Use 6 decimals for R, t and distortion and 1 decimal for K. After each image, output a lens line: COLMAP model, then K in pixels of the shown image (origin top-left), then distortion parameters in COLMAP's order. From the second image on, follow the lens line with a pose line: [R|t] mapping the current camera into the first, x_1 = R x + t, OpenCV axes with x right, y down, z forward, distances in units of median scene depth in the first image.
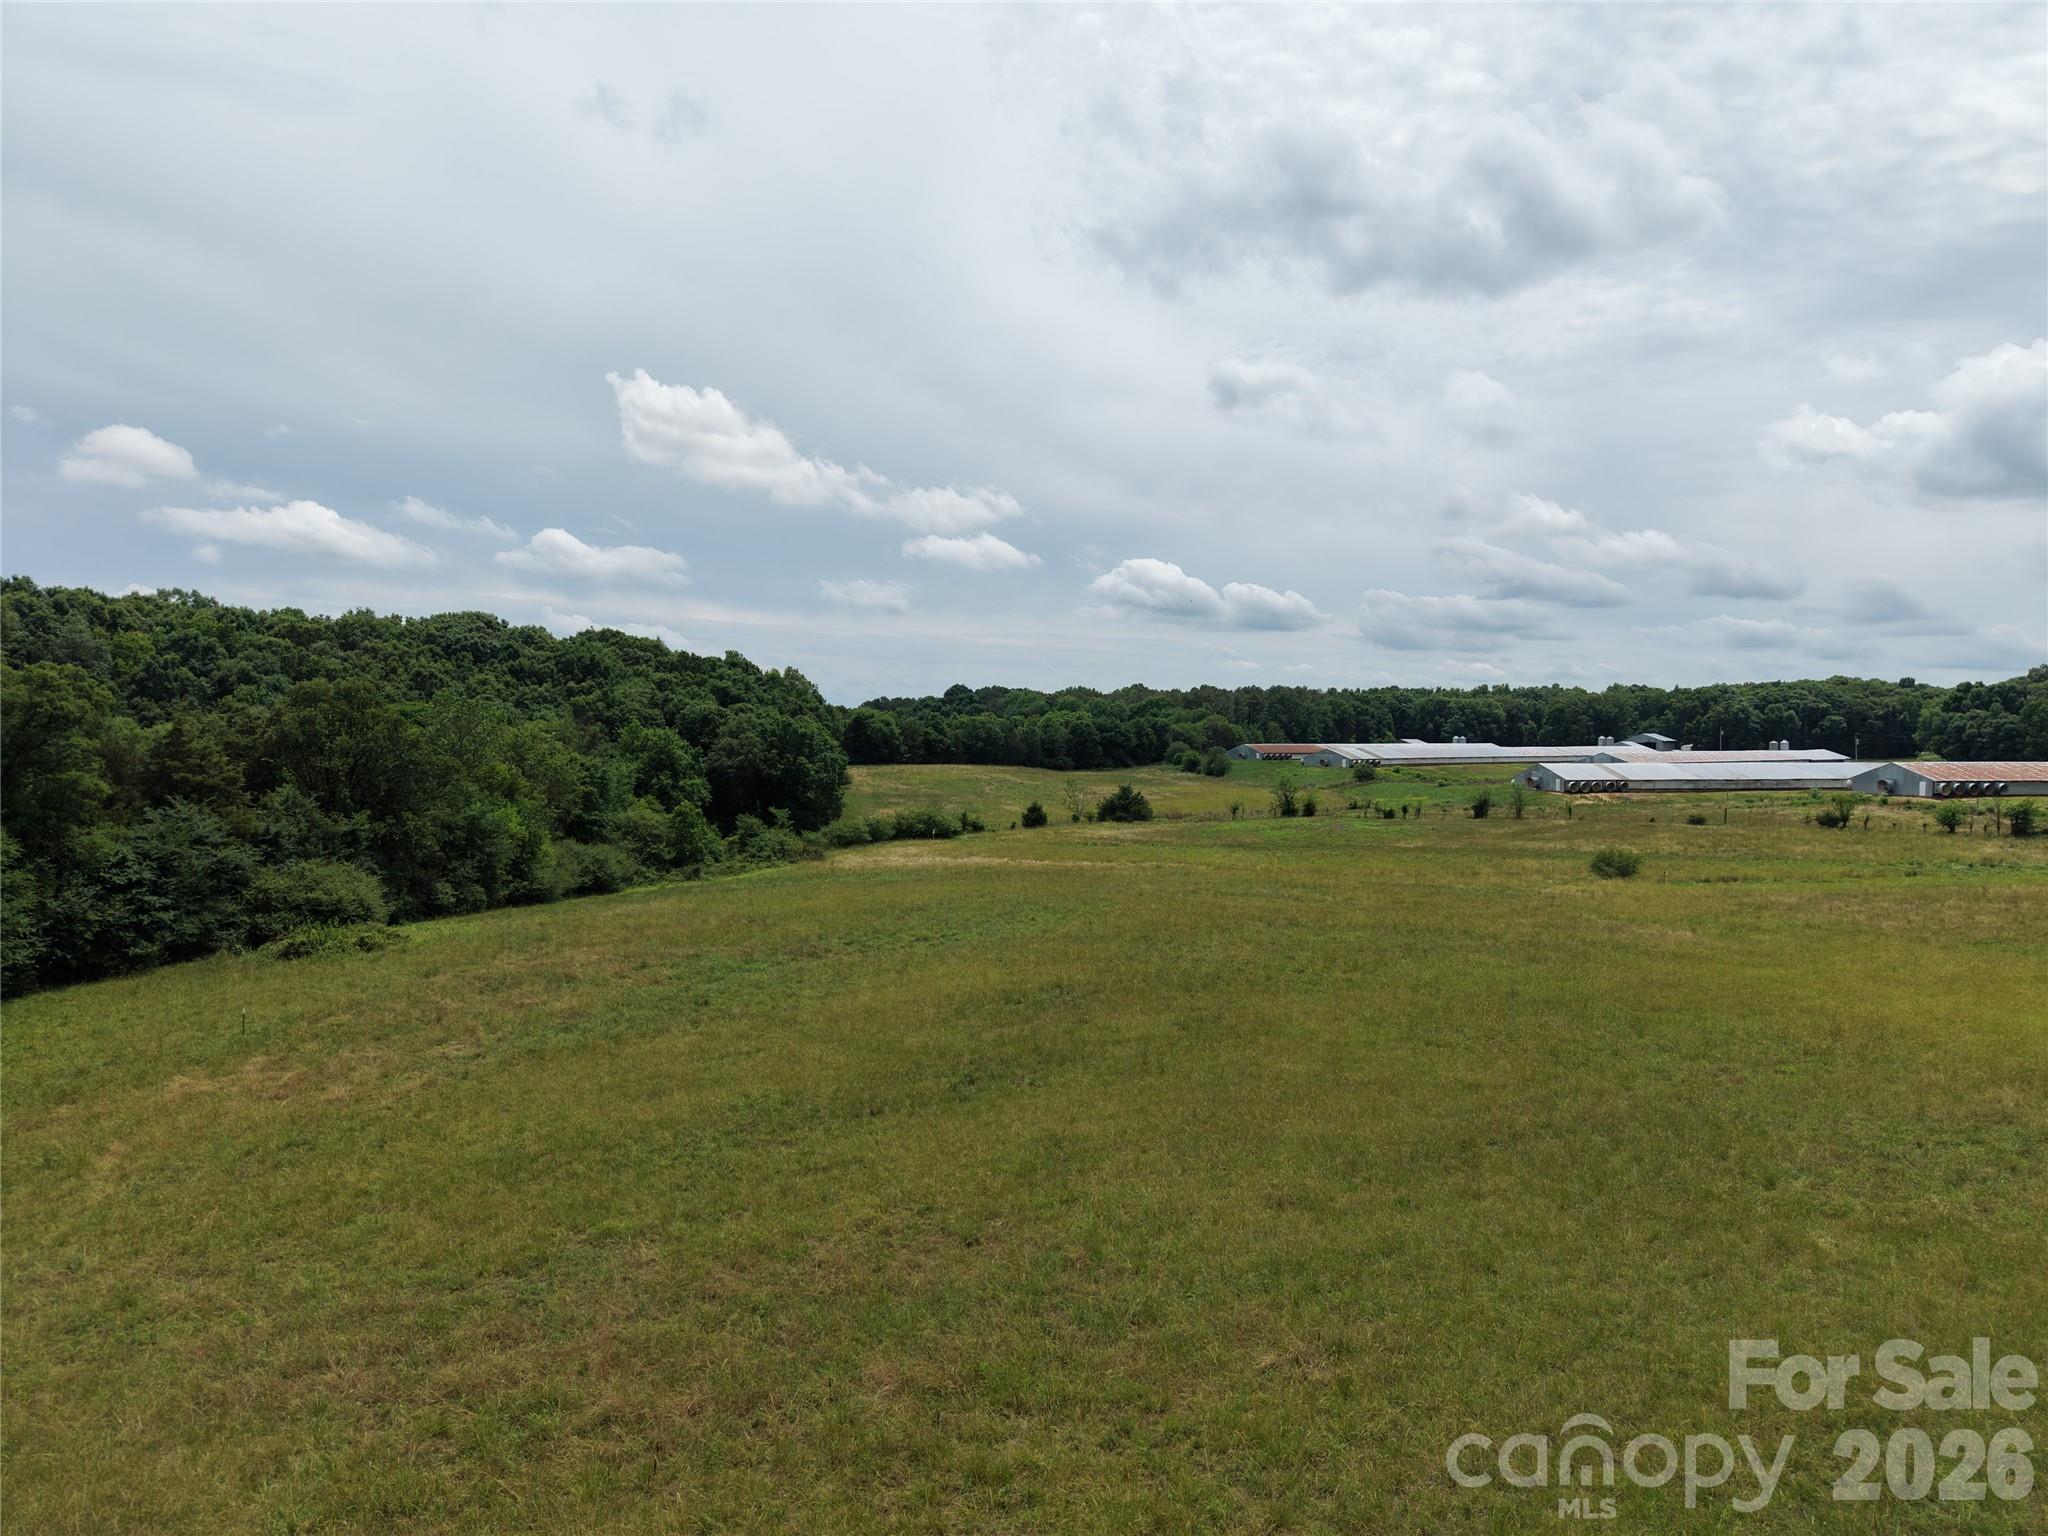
lens RADIAL K [[1406.3, 0, 1024.3], [0, 1406.3, 768.1], [0, 0, 1]] dist [0.036096, -0.018010]
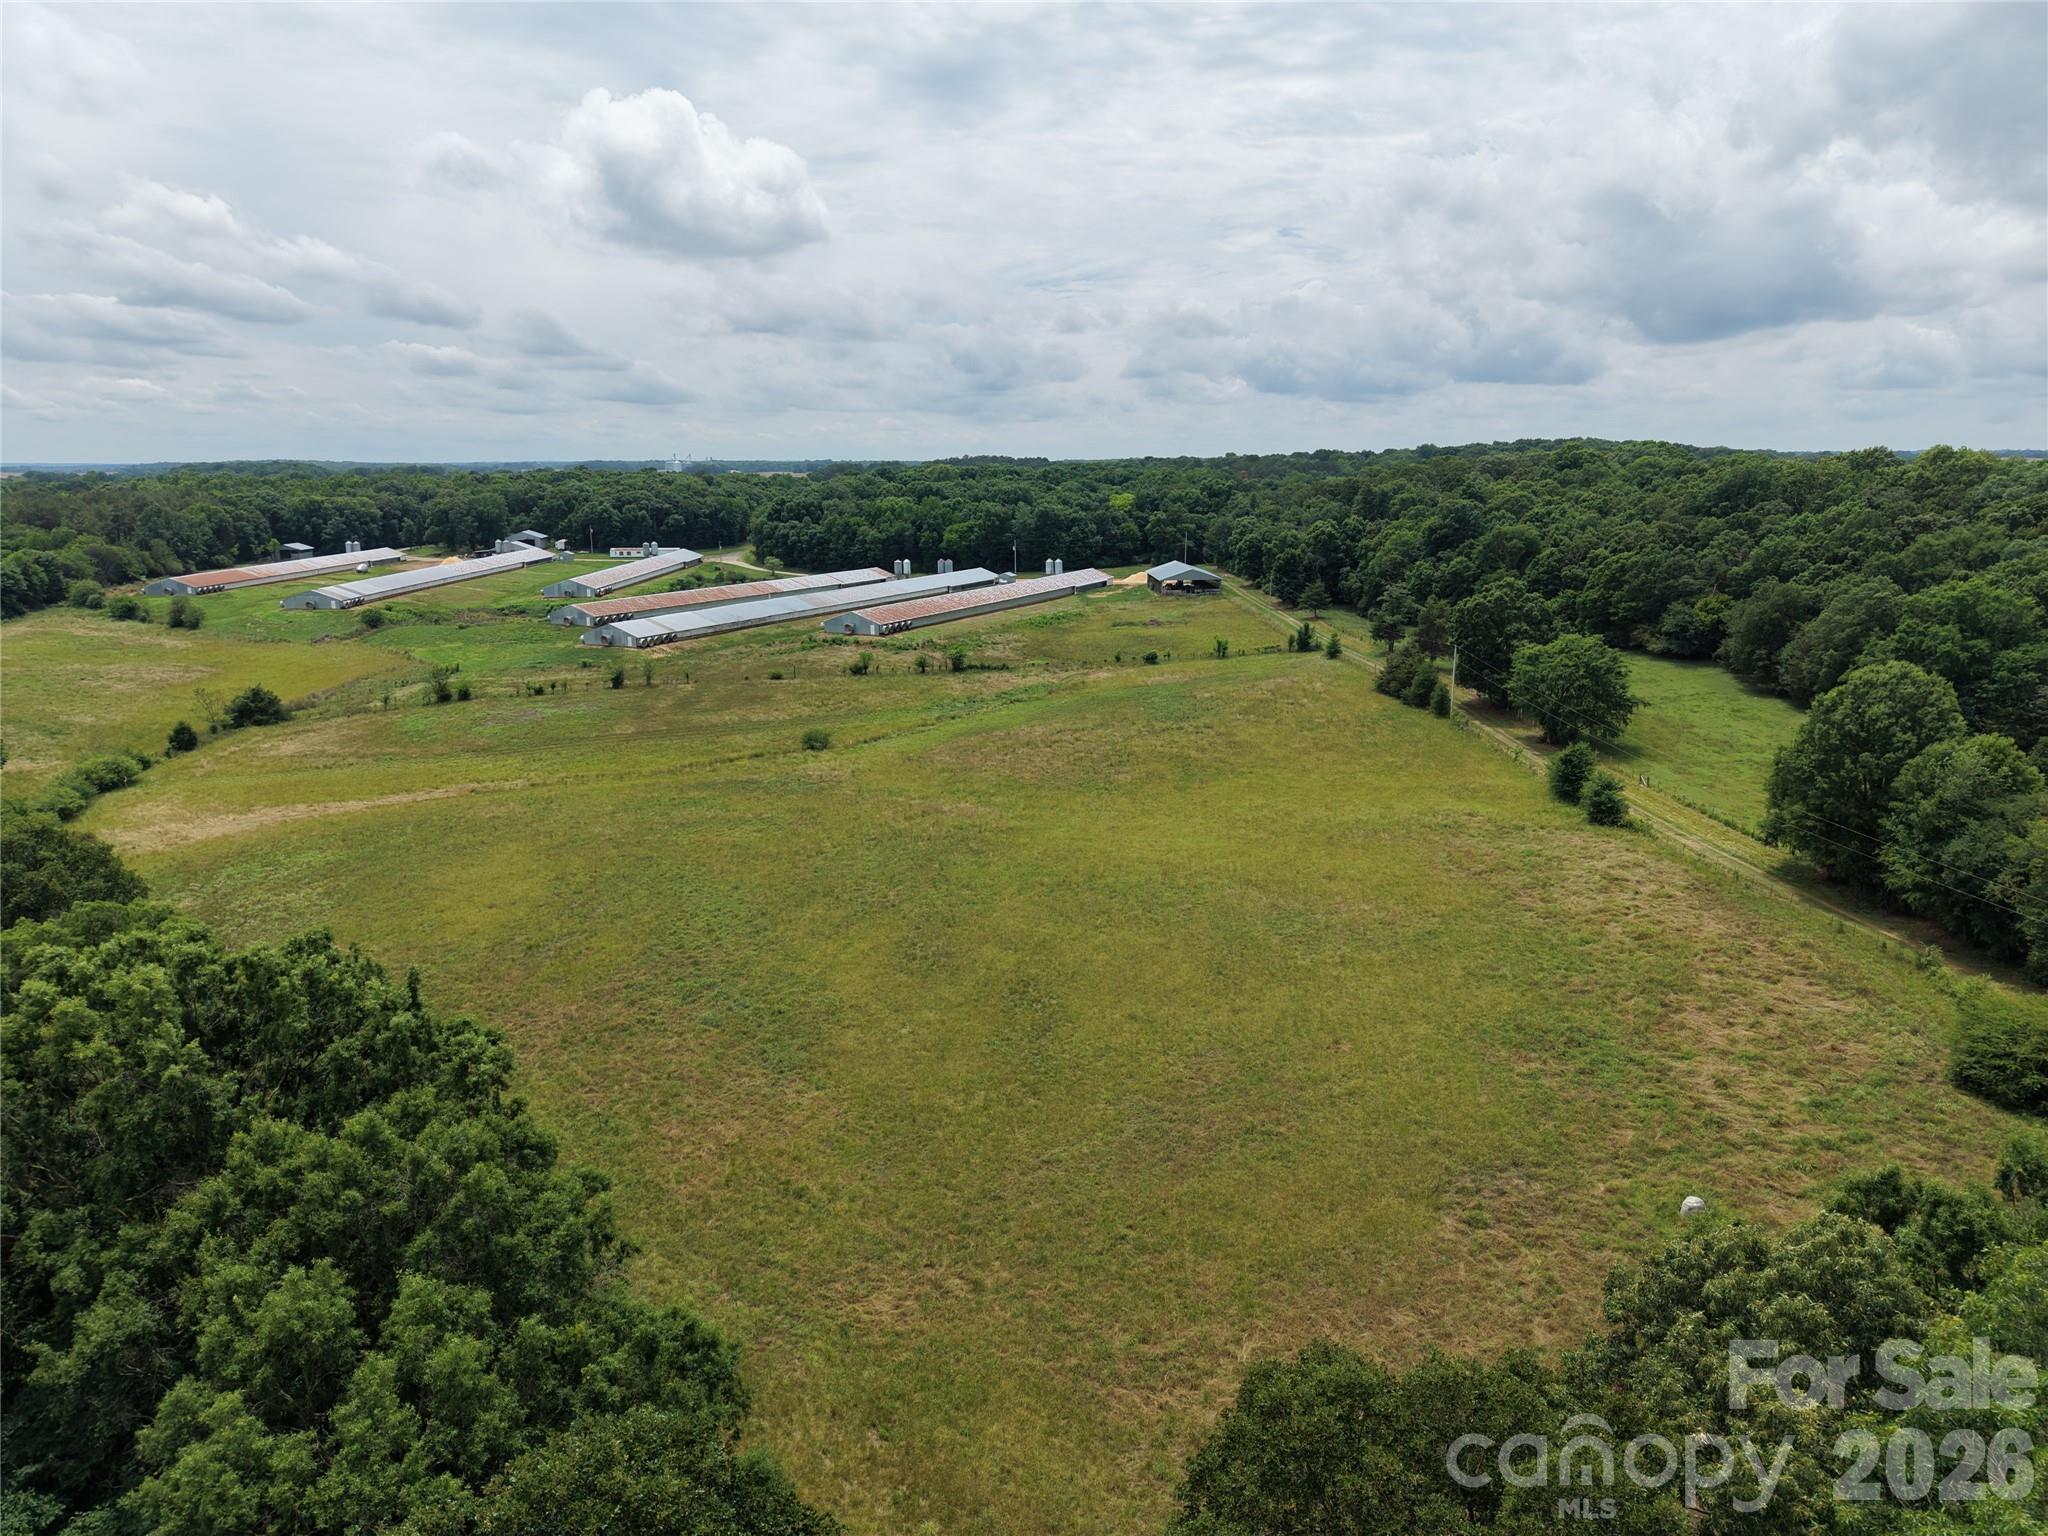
lens RADIAL K [[1406.3, 0, 1031.9], [0, 1406.3, 747.0], [0, 0, 1]] dist [0.036096, -0.018010]
pose [[0.646405, -0.162061, 0.745585, -0.210109], [0.027109, 0.981444, 0.189825, -0.078056], [-0.762513, -0.102491, 0.638803, -0.039015]]
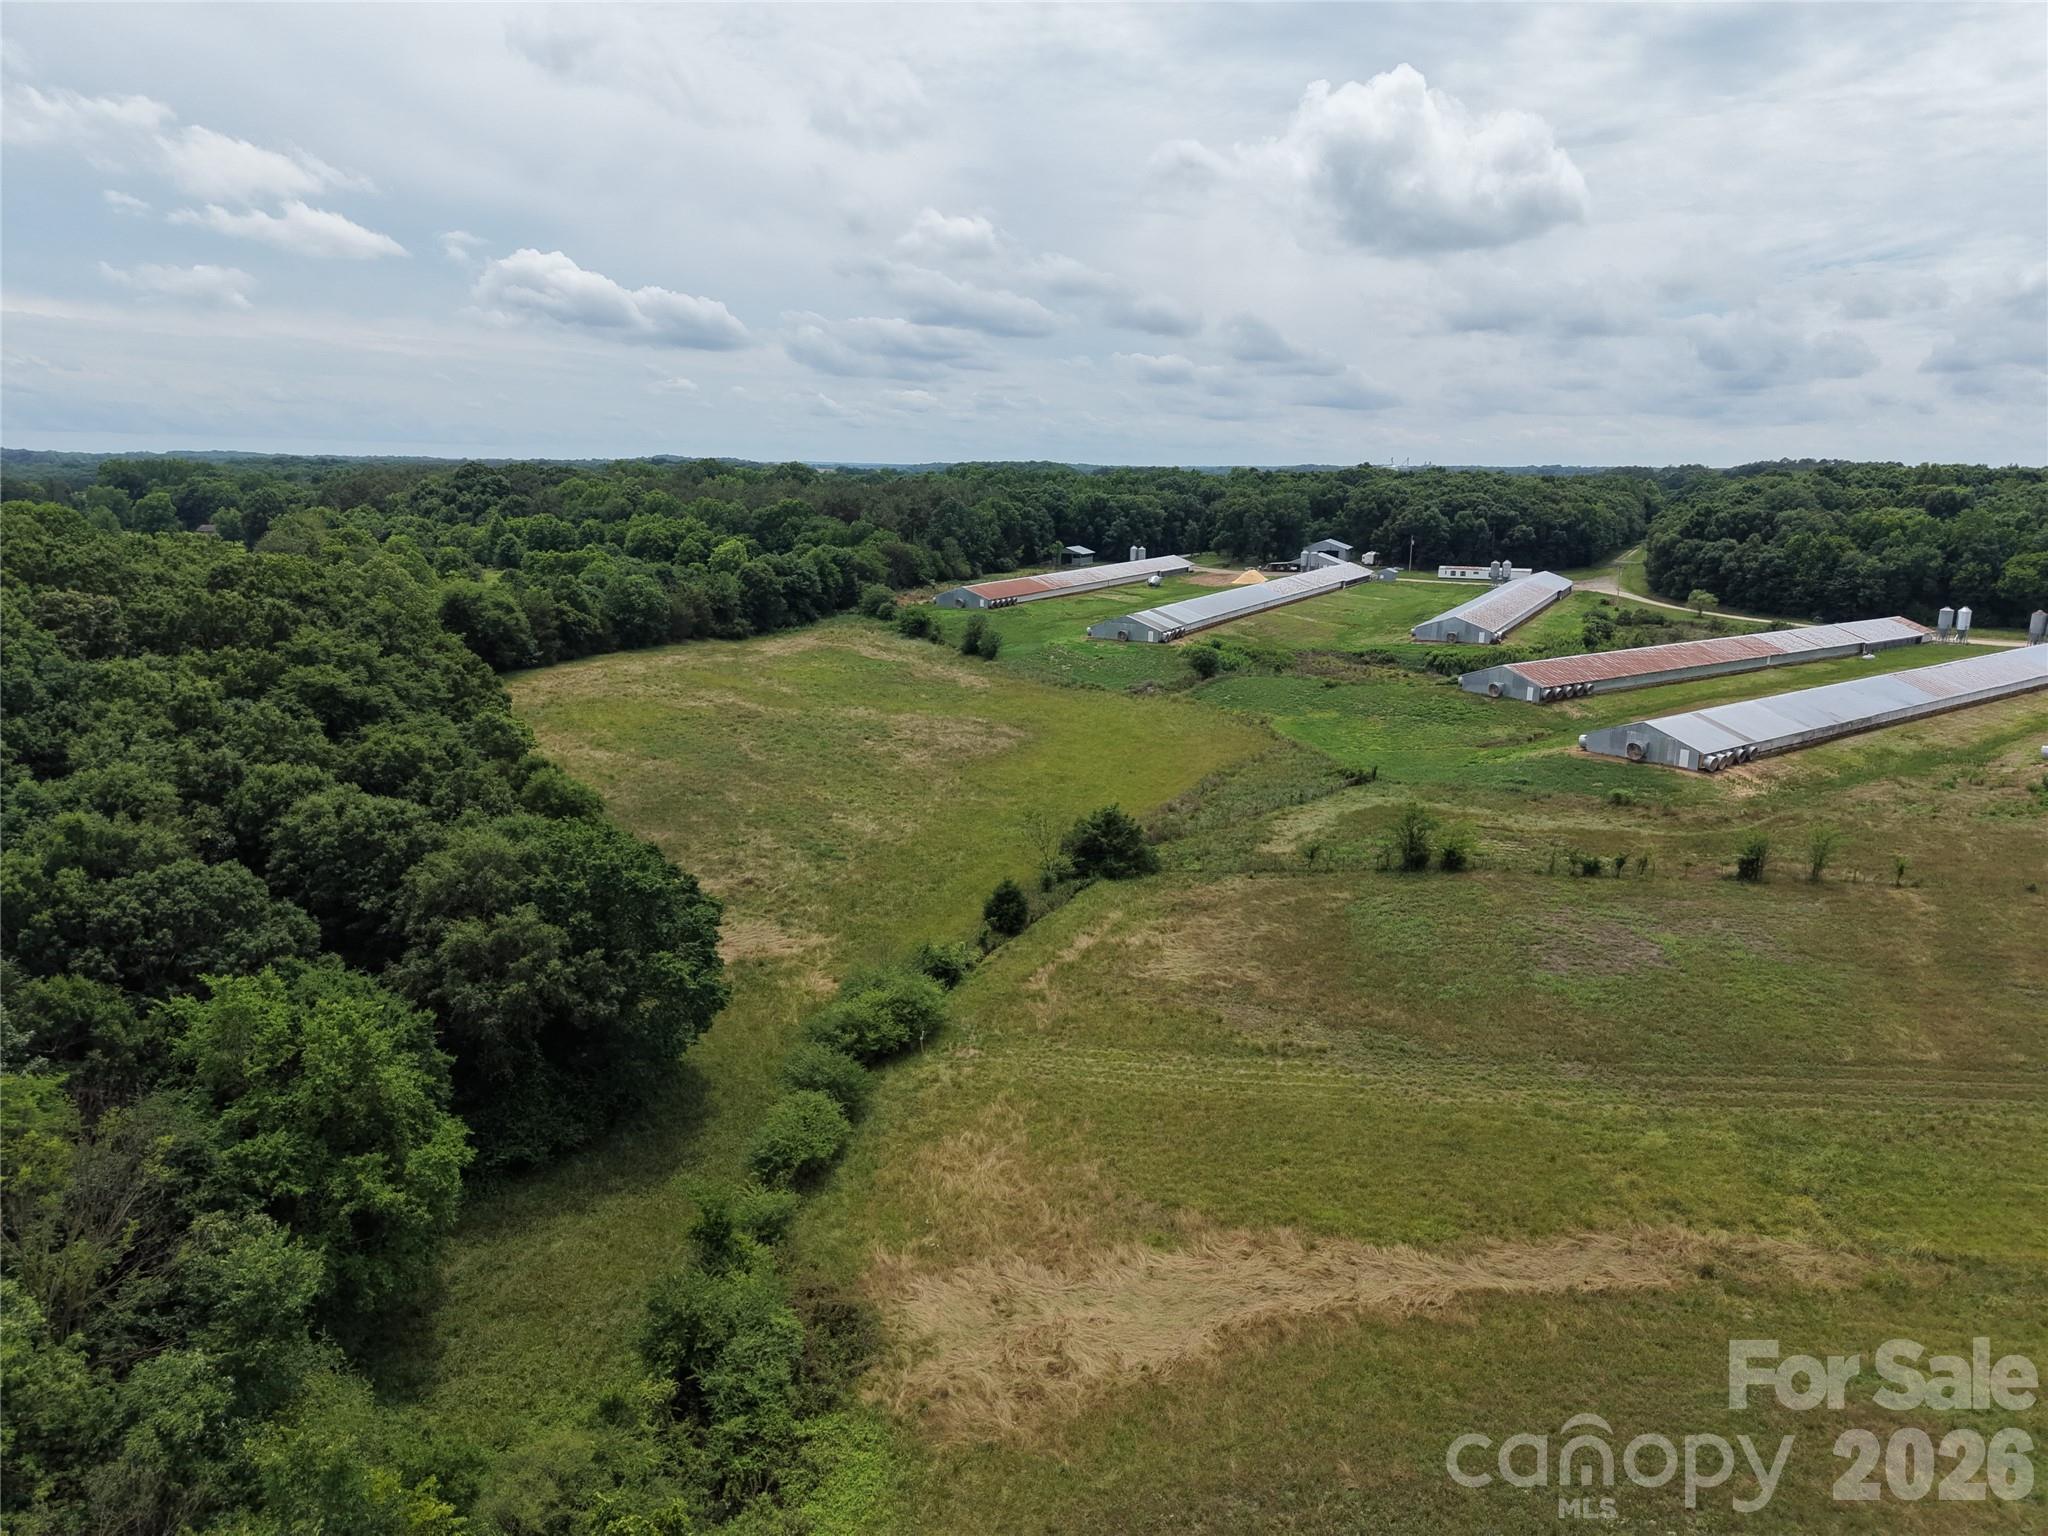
lens RADIAL K [[1406.3, 0, 1020.5], [0, 1406.3, 778.3], [0, 0, 1]] dist [0.036096, -0.018010]
pose [[0.923766, -0.080441, 0.374414, -0.118321], [0.004605, 0.979953, 0.199177, -0.075033], [-0.382930, -0.182268, 0.905617, 0.314108]]
